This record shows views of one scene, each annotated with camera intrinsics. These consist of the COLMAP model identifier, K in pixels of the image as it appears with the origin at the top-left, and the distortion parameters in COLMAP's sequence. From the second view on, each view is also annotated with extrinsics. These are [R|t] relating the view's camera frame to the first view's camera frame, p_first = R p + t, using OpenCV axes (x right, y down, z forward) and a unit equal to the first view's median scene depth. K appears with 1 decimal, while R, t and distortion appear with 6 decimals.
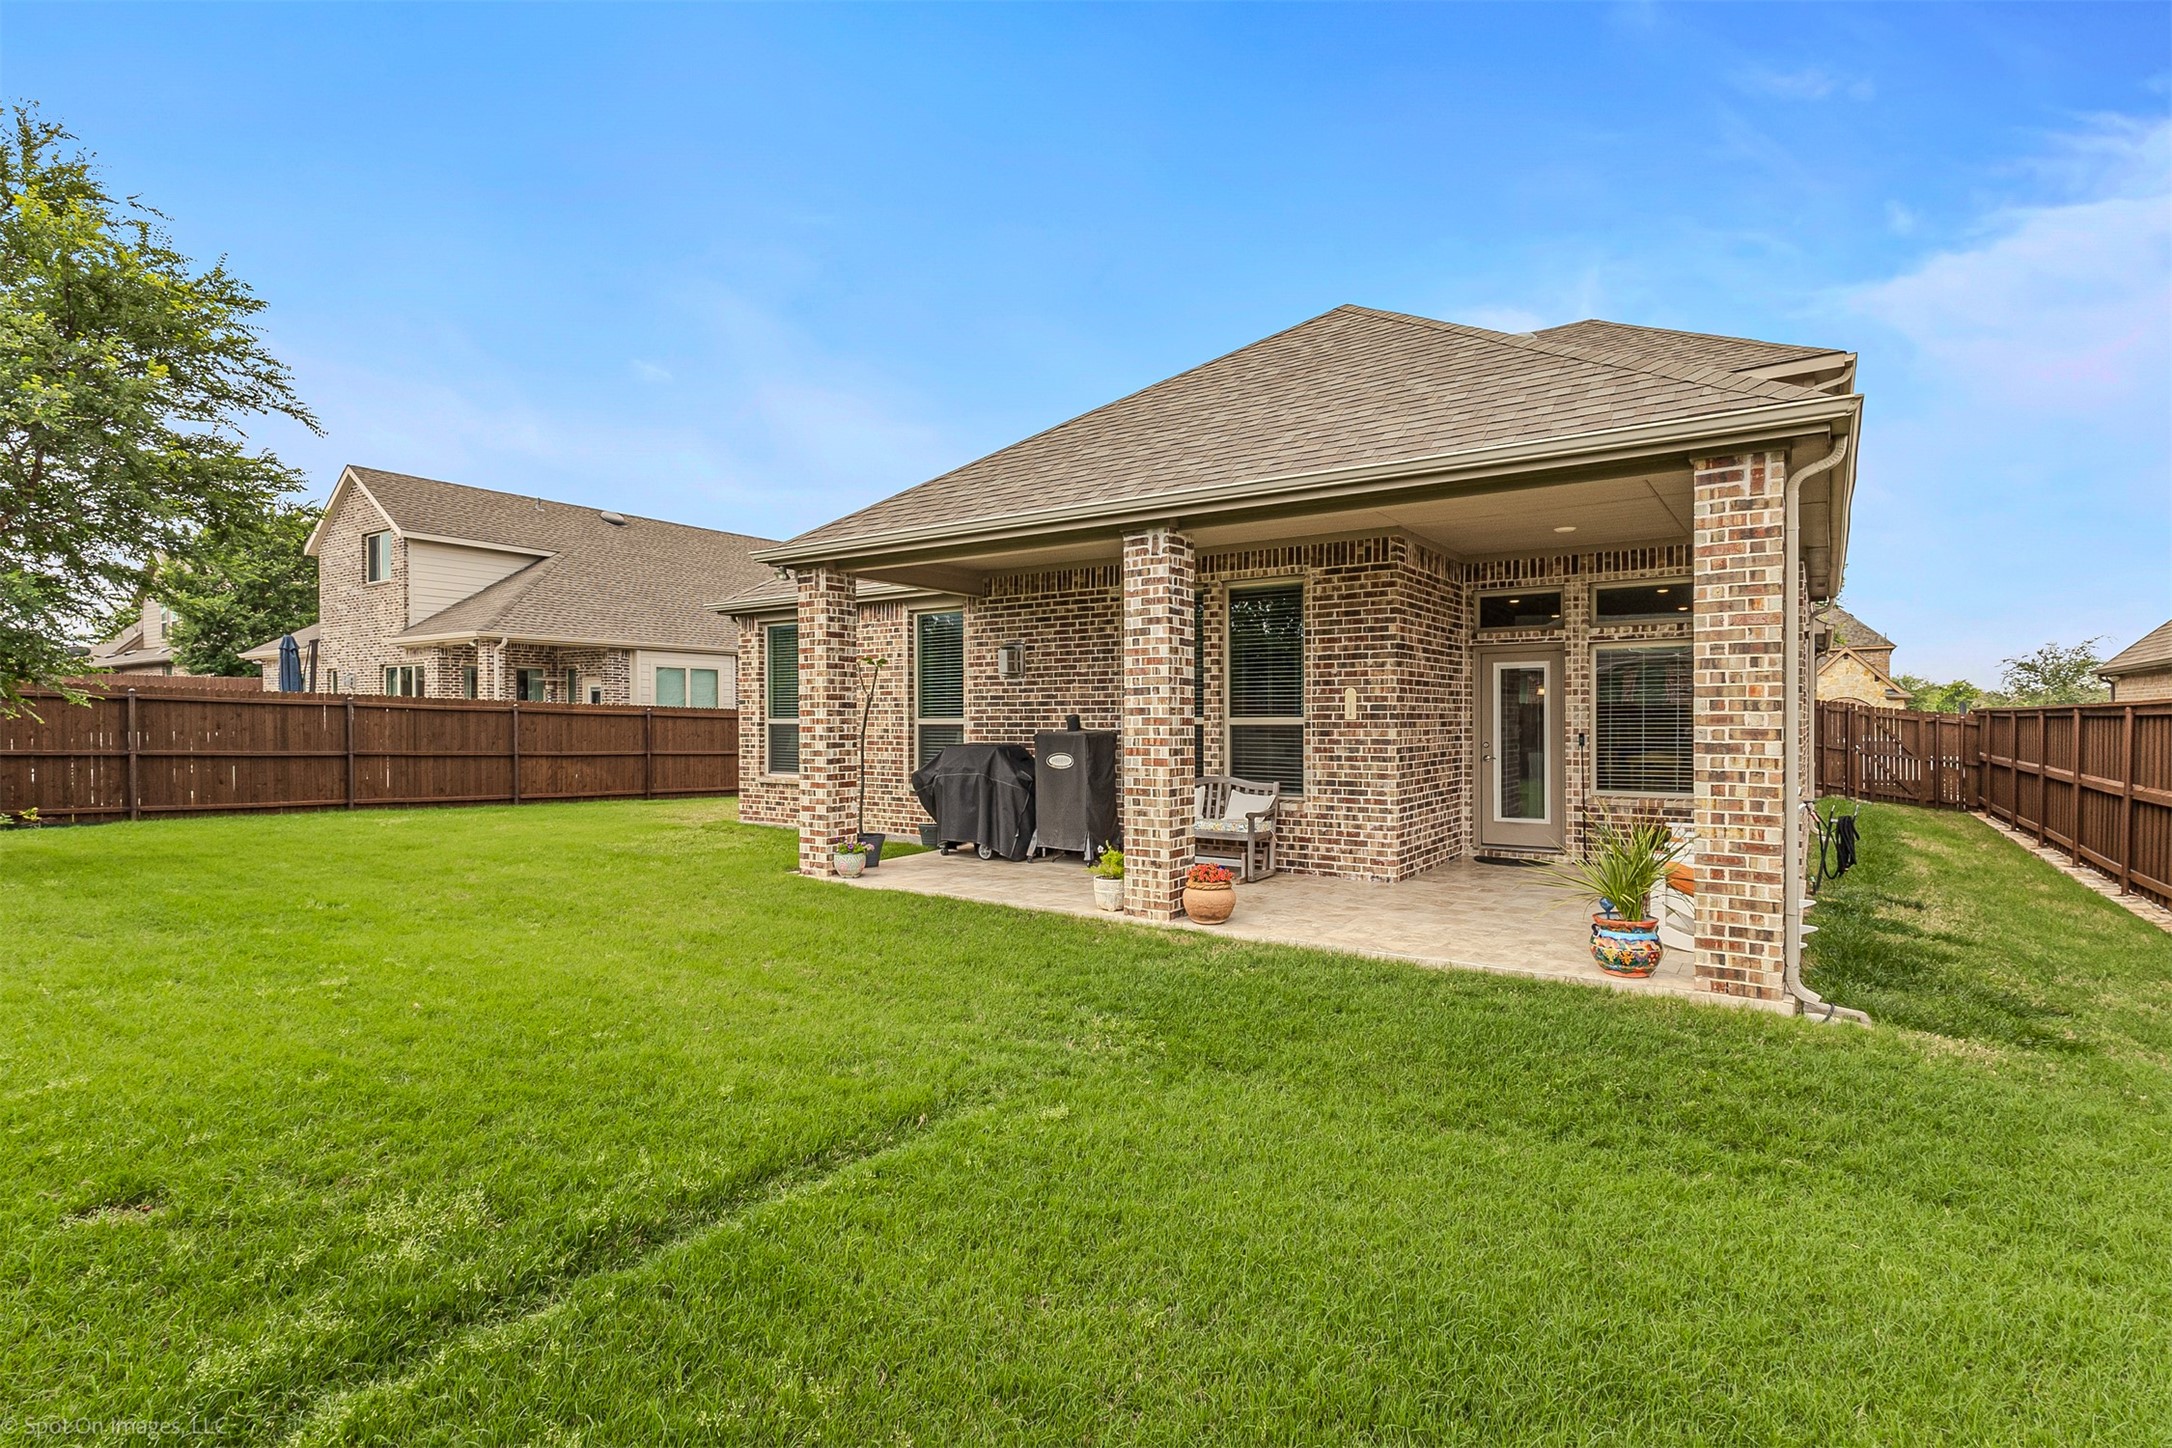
lens RADIAL K [[1014.6, 0, 1098.6], [0, 1014.6, 729.9], [0, 0, 1]] dist [0.023188, -0.002079]
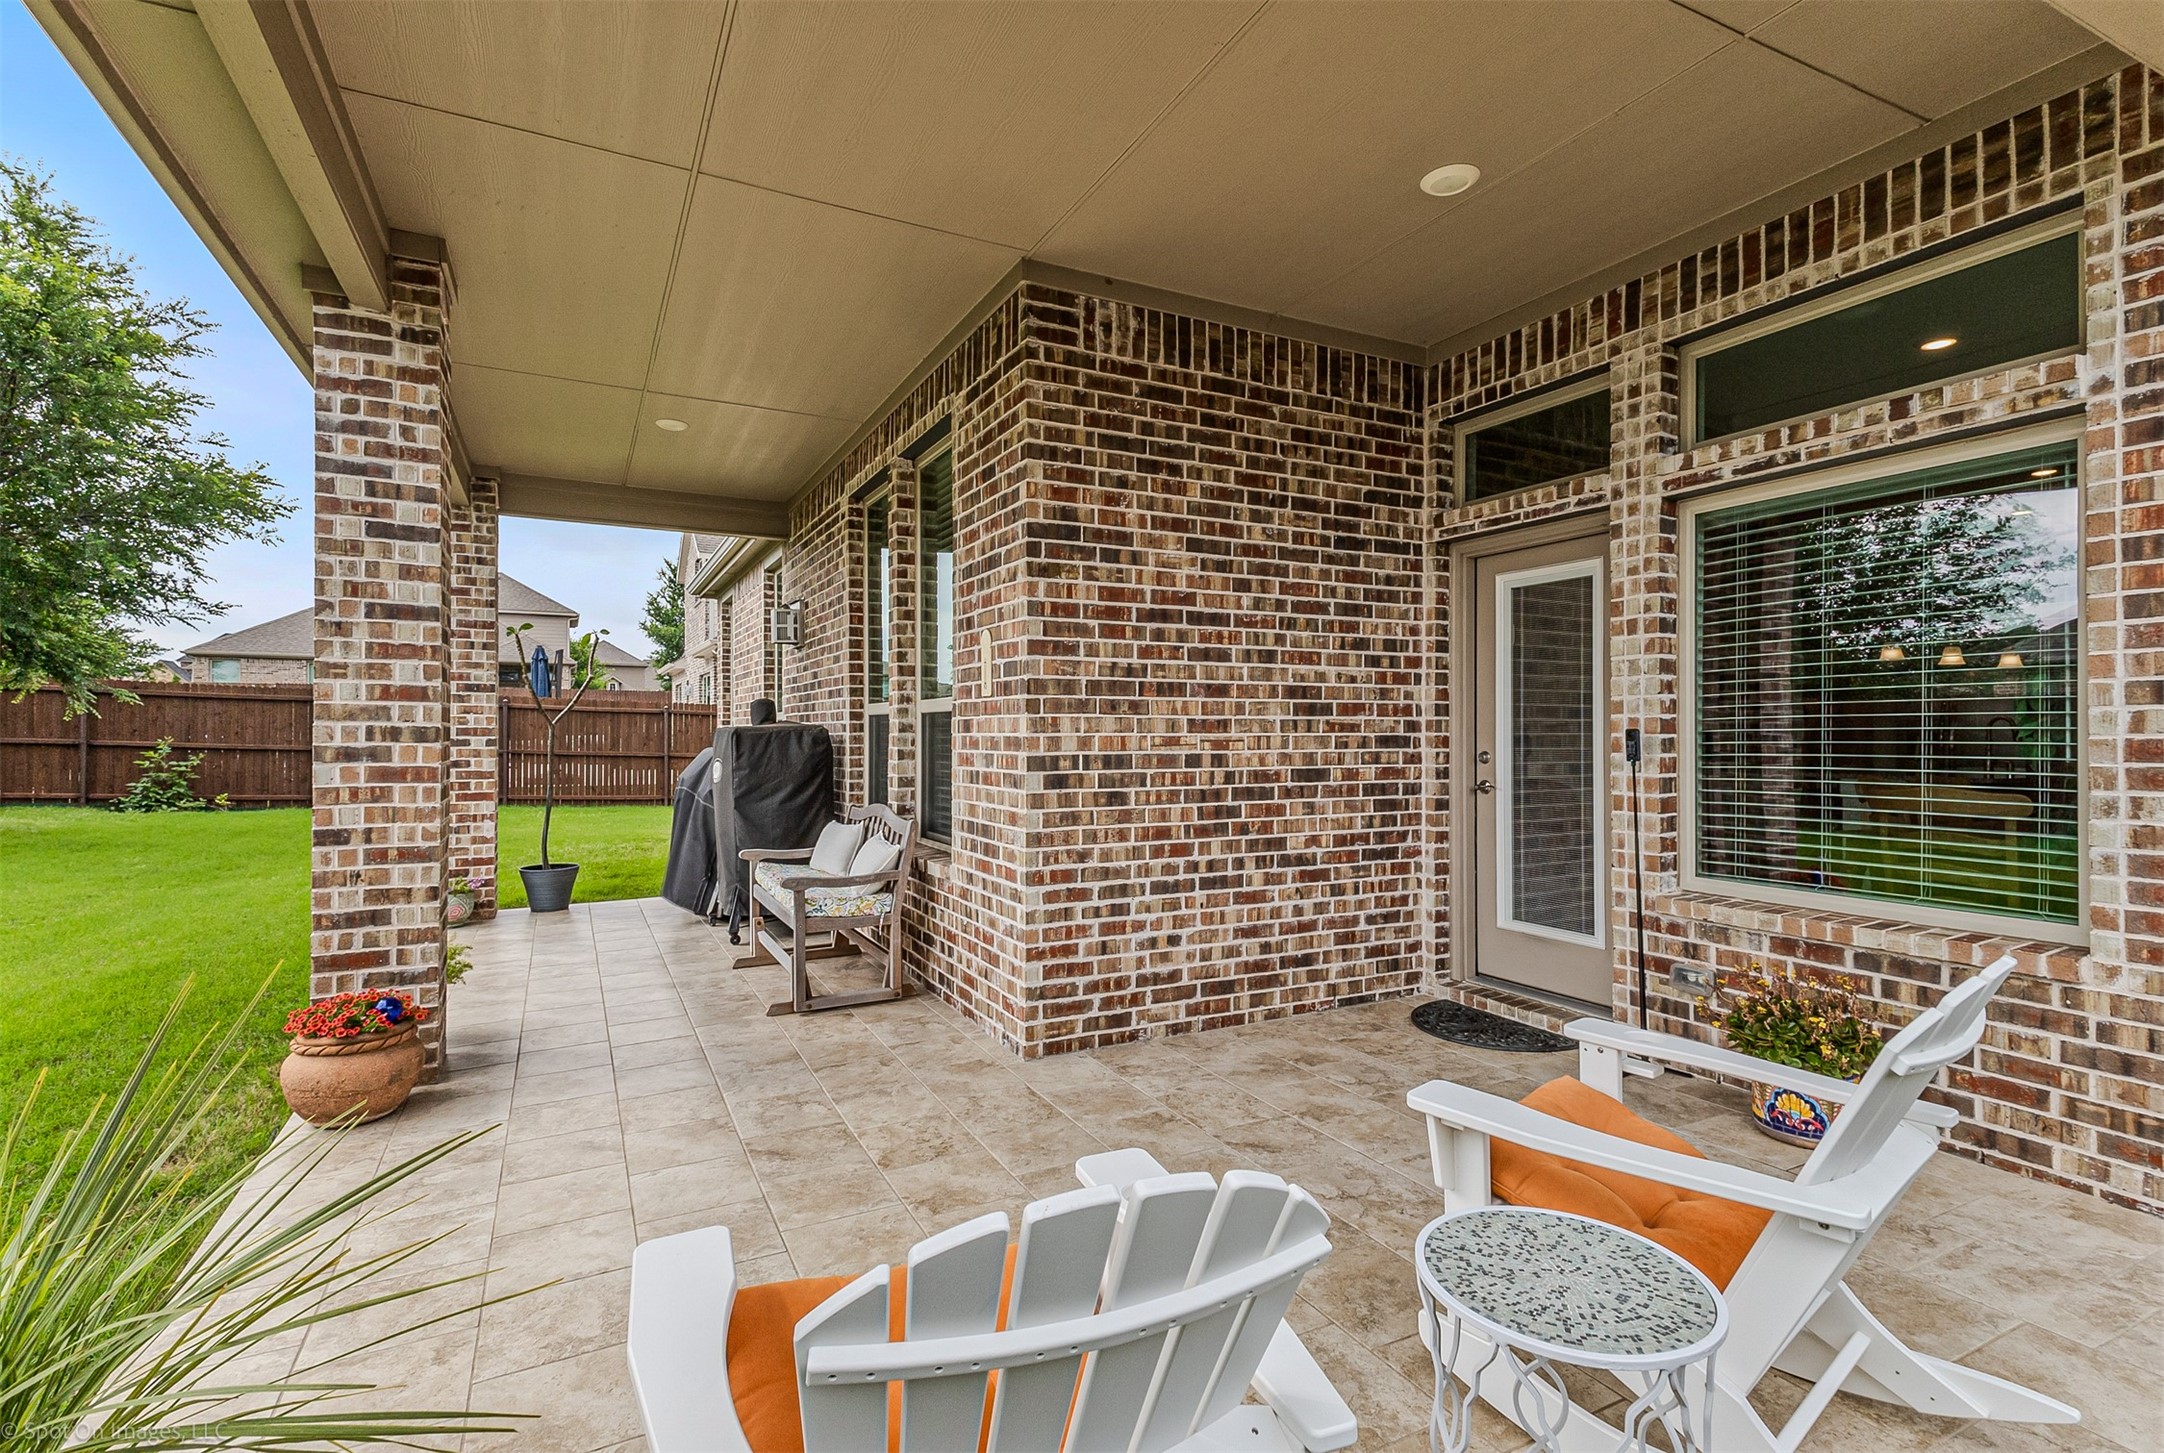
lens RADIAL K [[1010.9, 0, 1075.3], [0, 1010.9, 730.3], [0, 0, 1]] dist [0.023188, -0.002079]
pose [[0.880370, 0.002758, -0.474279, 0.476046], [-0.008605, 0.999911, -0.010159, 0.009597], [0.474209, 0.013025, 0.880316, 0.561690]]
